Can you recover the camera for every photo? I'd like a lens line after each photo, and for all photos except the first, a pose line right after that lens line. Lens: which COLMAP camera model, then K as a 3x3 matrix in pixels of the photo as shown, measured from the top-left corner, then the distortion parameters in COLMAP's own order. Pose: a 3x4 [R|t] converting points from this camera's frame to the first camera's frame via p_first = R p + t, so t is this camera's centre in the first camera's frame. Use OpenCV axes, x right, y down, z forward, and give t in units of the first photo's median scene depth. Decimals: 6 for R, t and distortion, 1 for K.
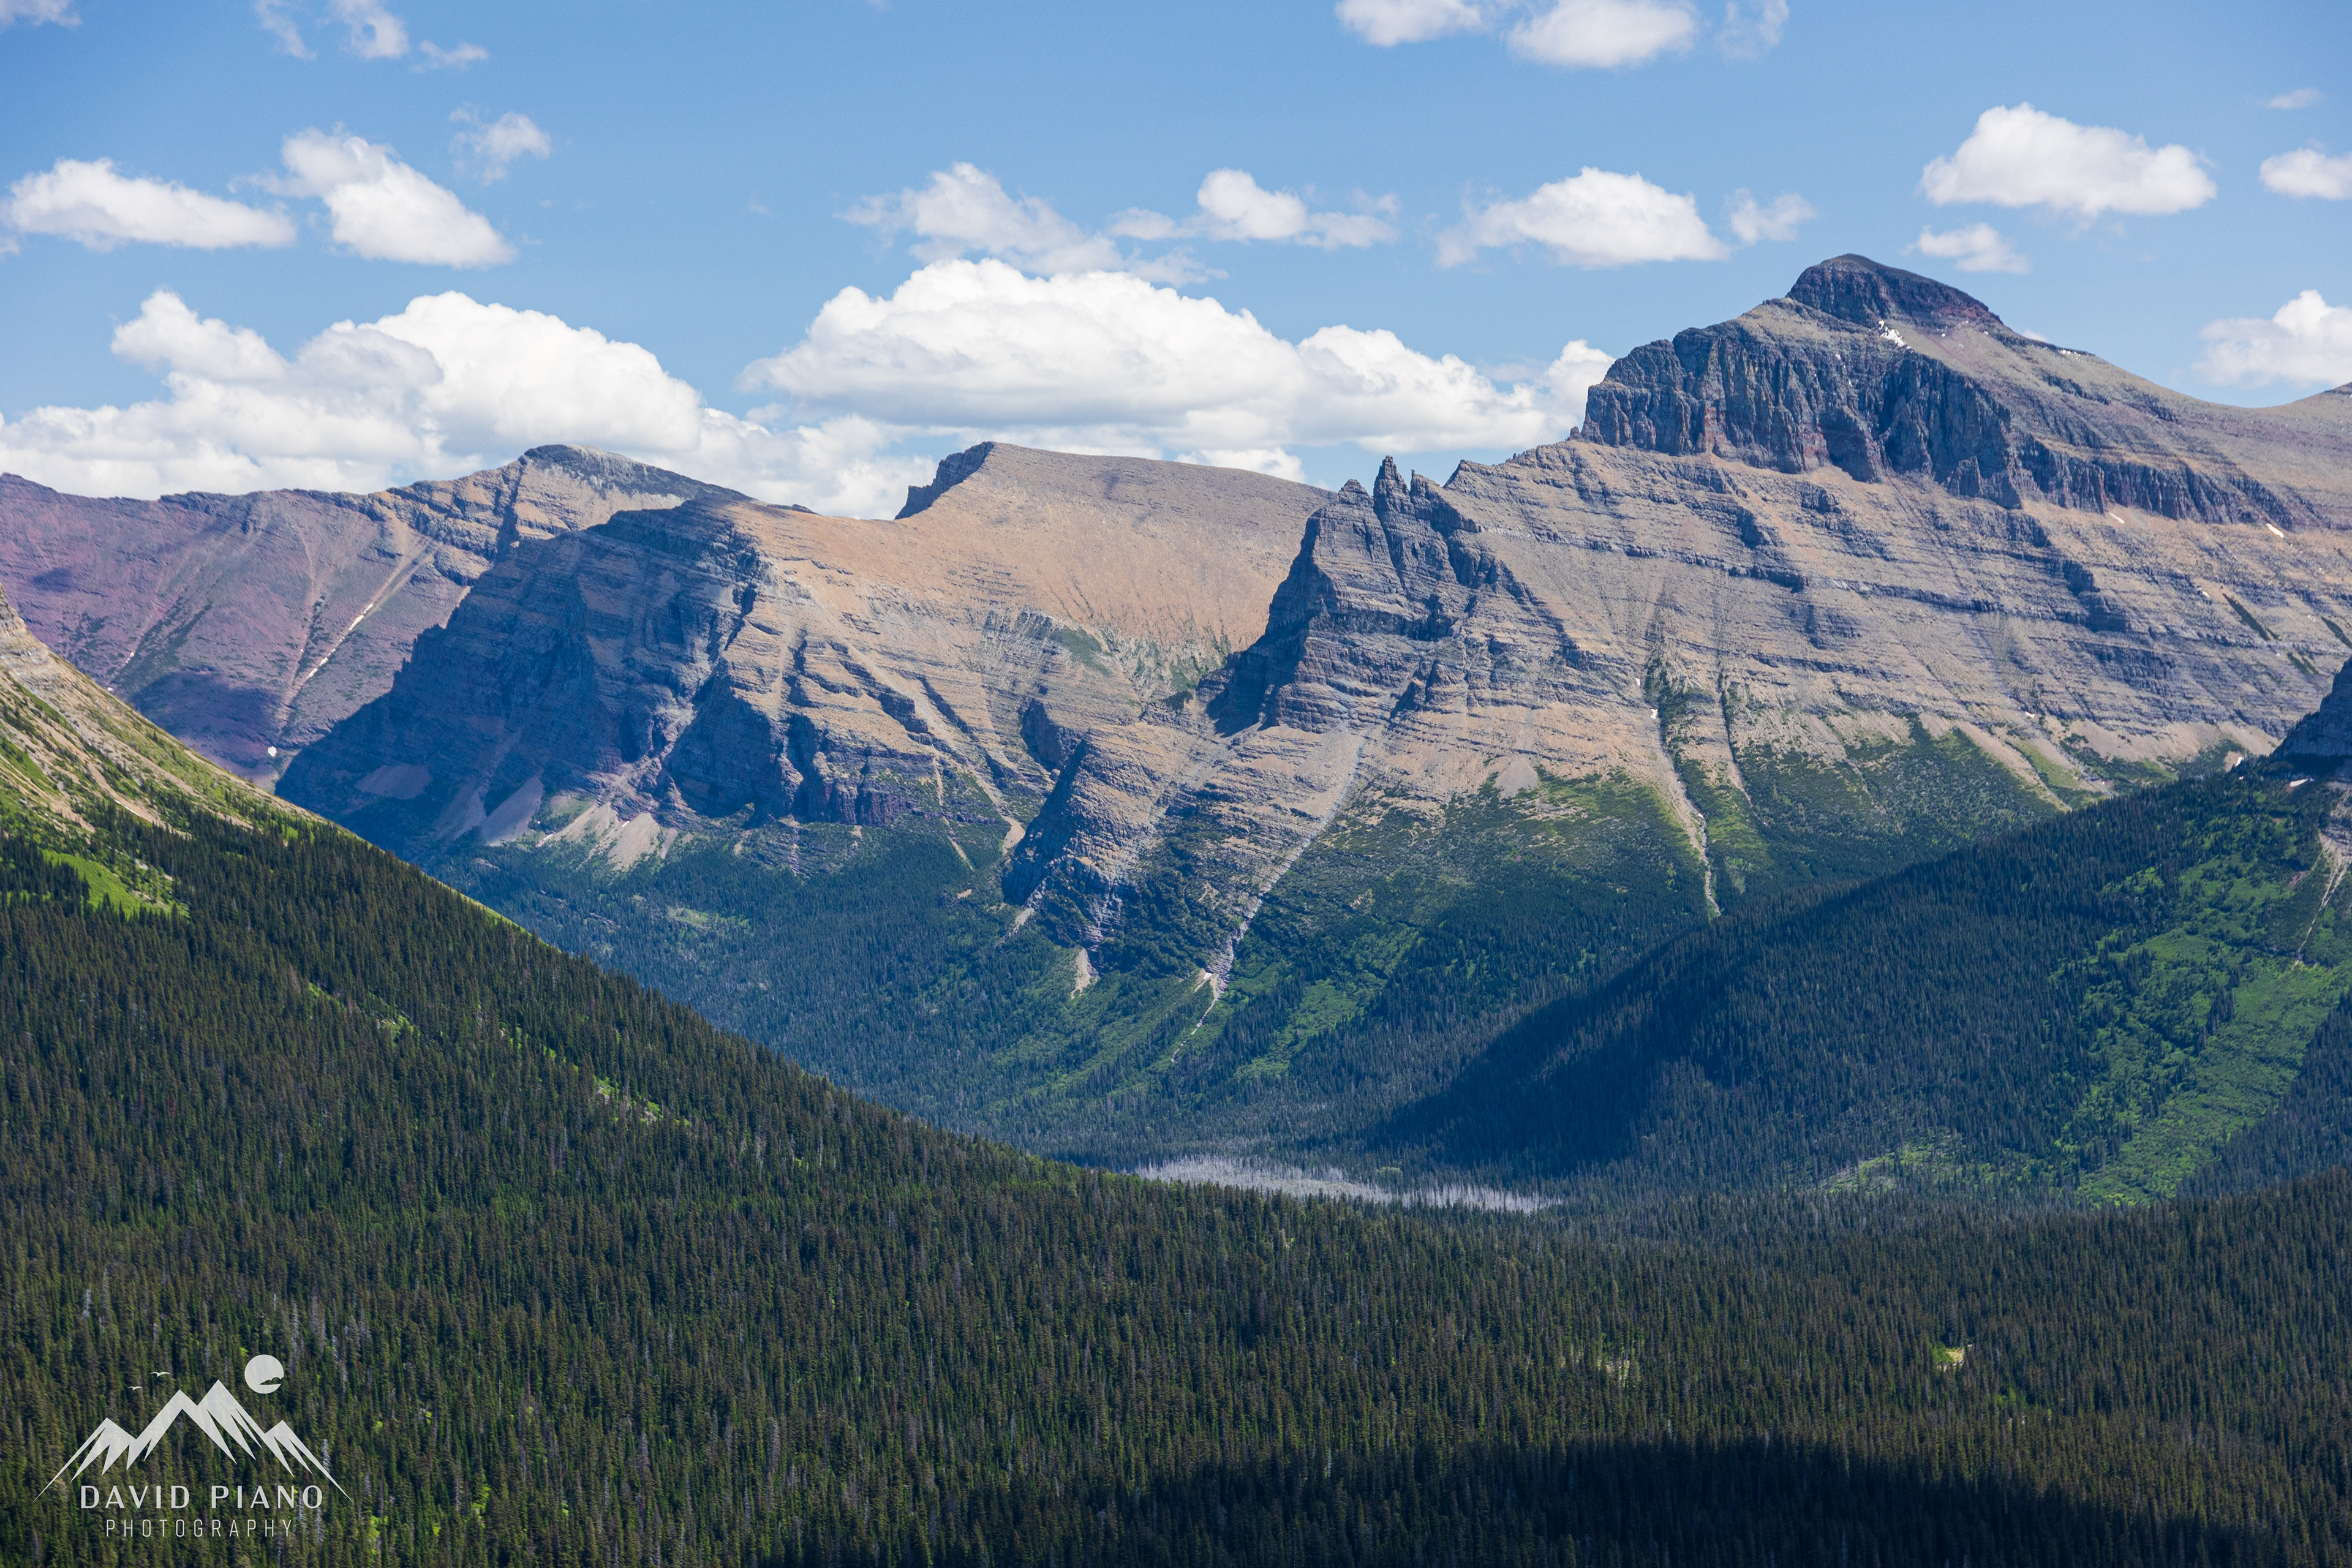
lens RADIAL K [[5461.2, 0, 1176.0], [0, 5461.2, 784.0], [0, 0, 1]] dist [-0.012741, 0.113018]
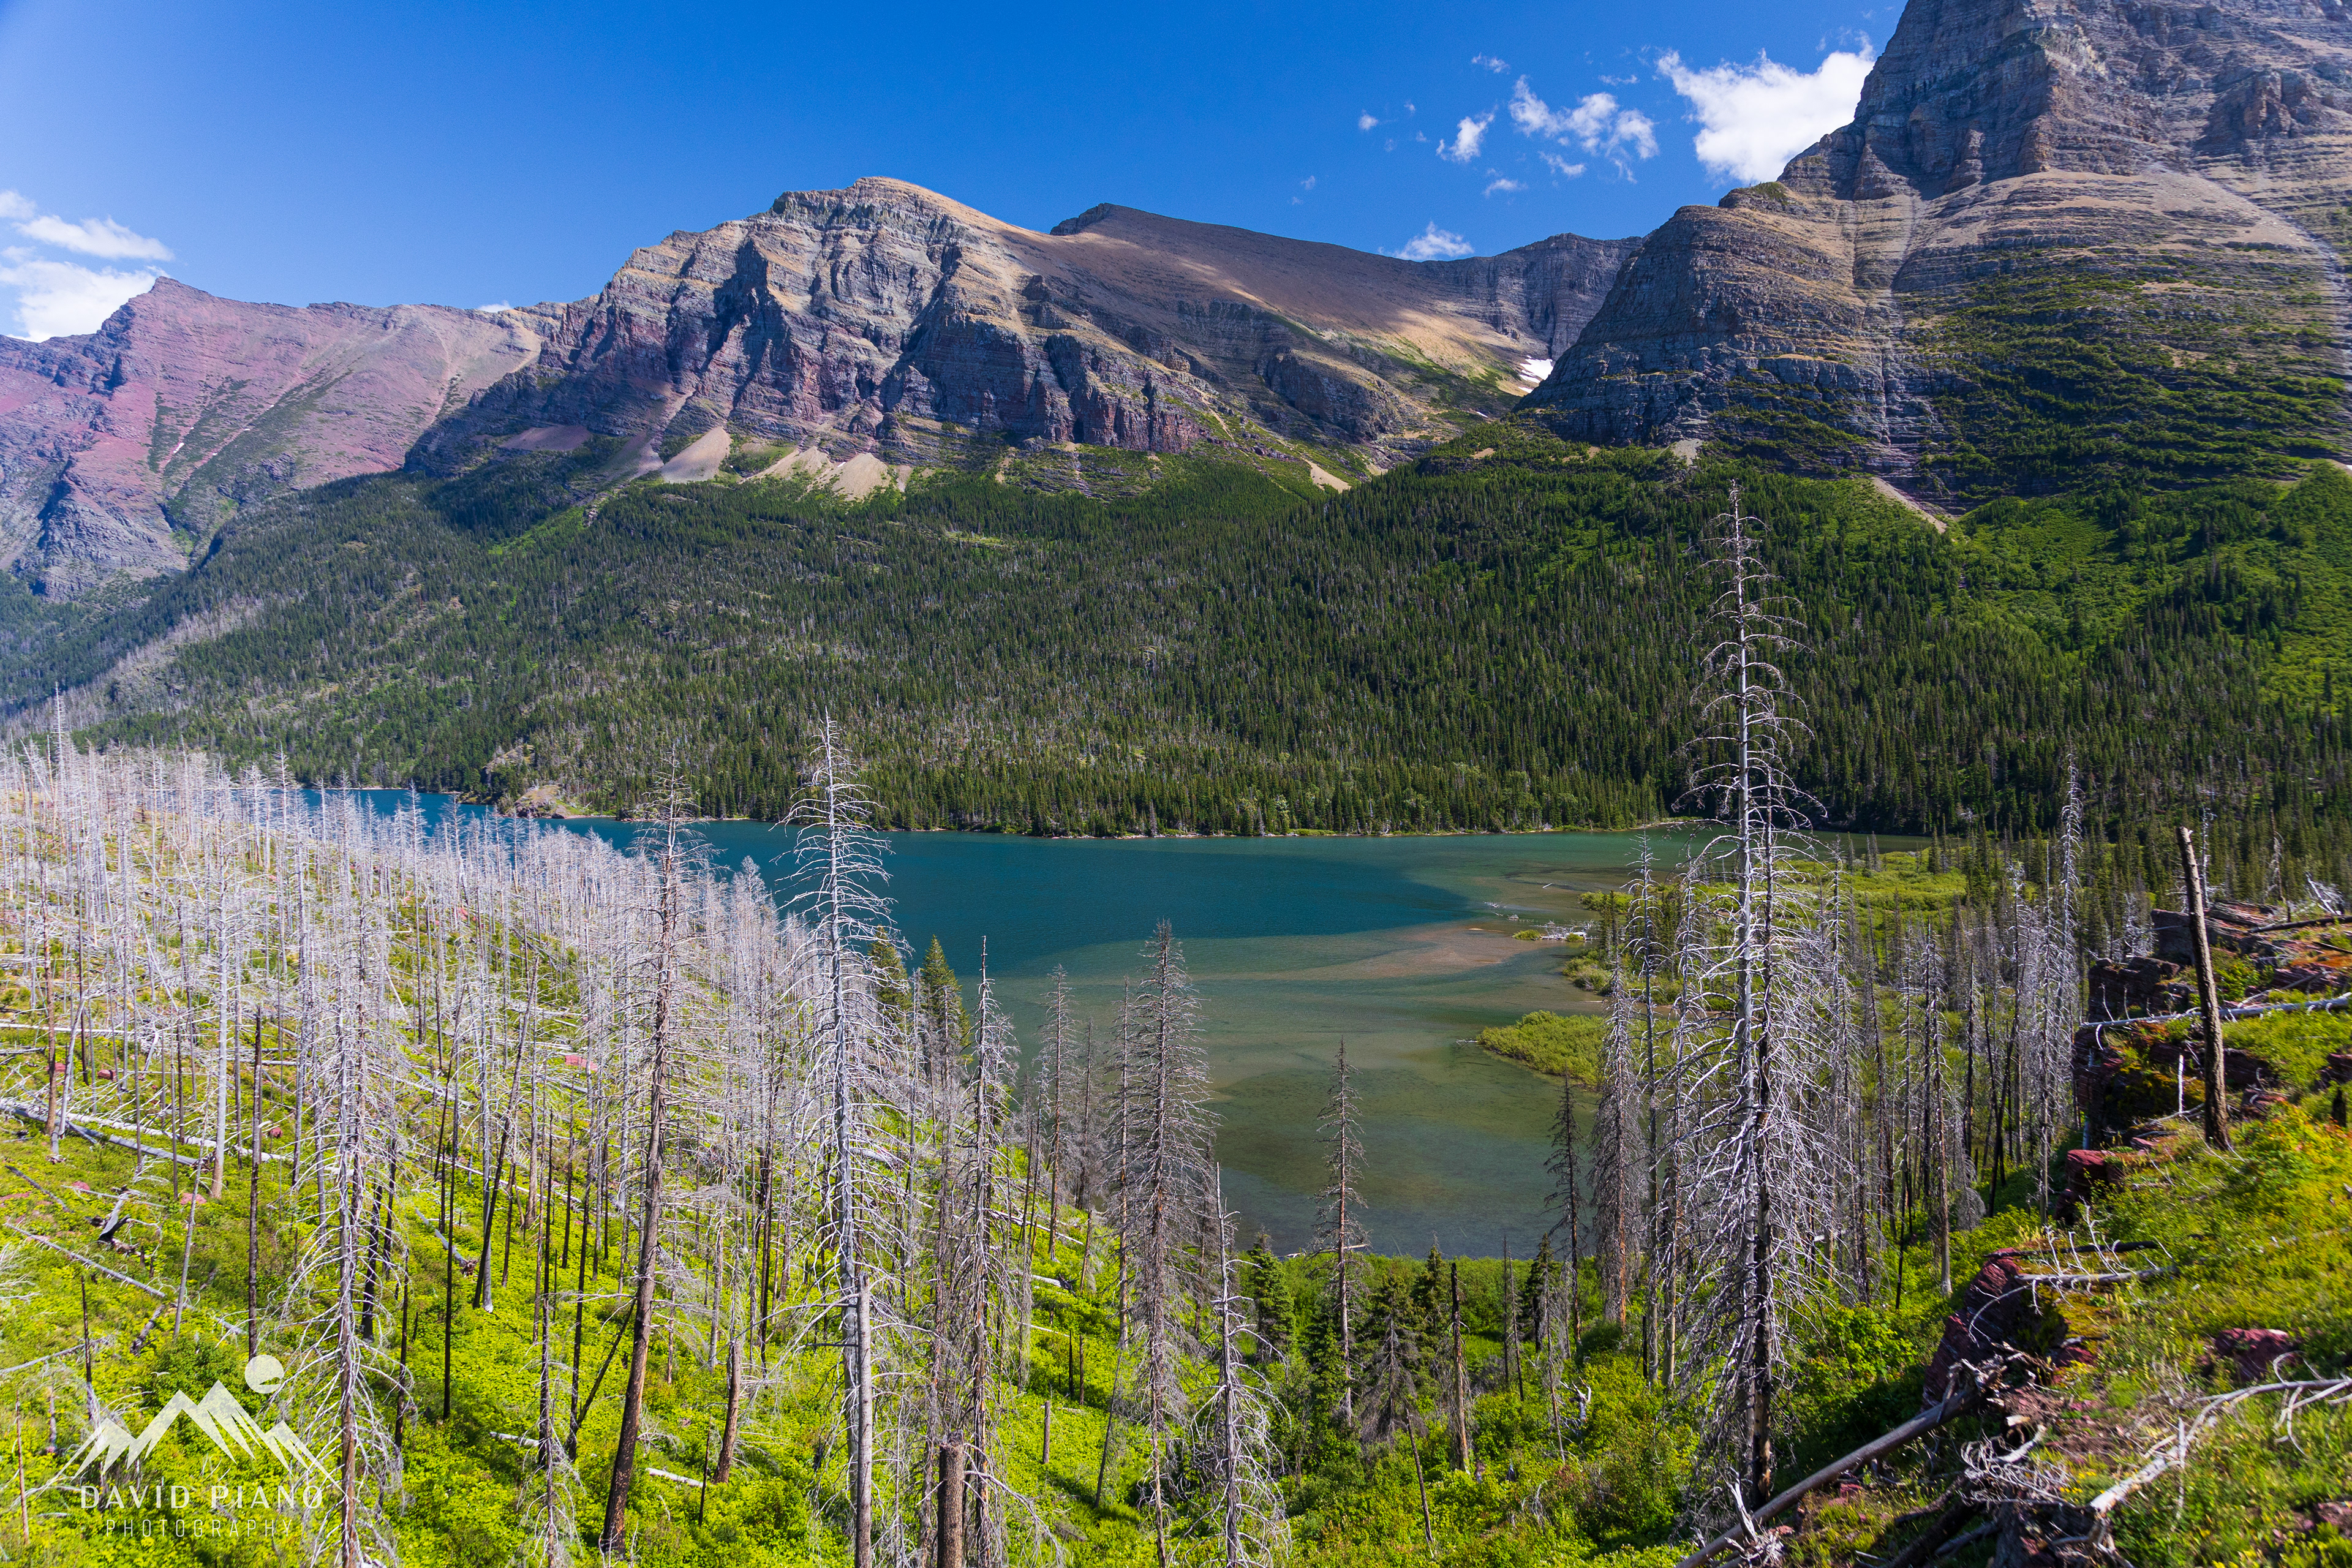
lens RADIAL K [[1723.7, 0, 1189.2], [0, 1723.7, 792.3], [0, 0, 1]] dist [0.101813, -0.044911]
pose [[0.972489, -0.006202, 0.232866, -0.110910], [-0.002960, 0.999236, 0.038977, 0.048136], [-0.232930, -0.038594, 0.971727, 0.712346]]
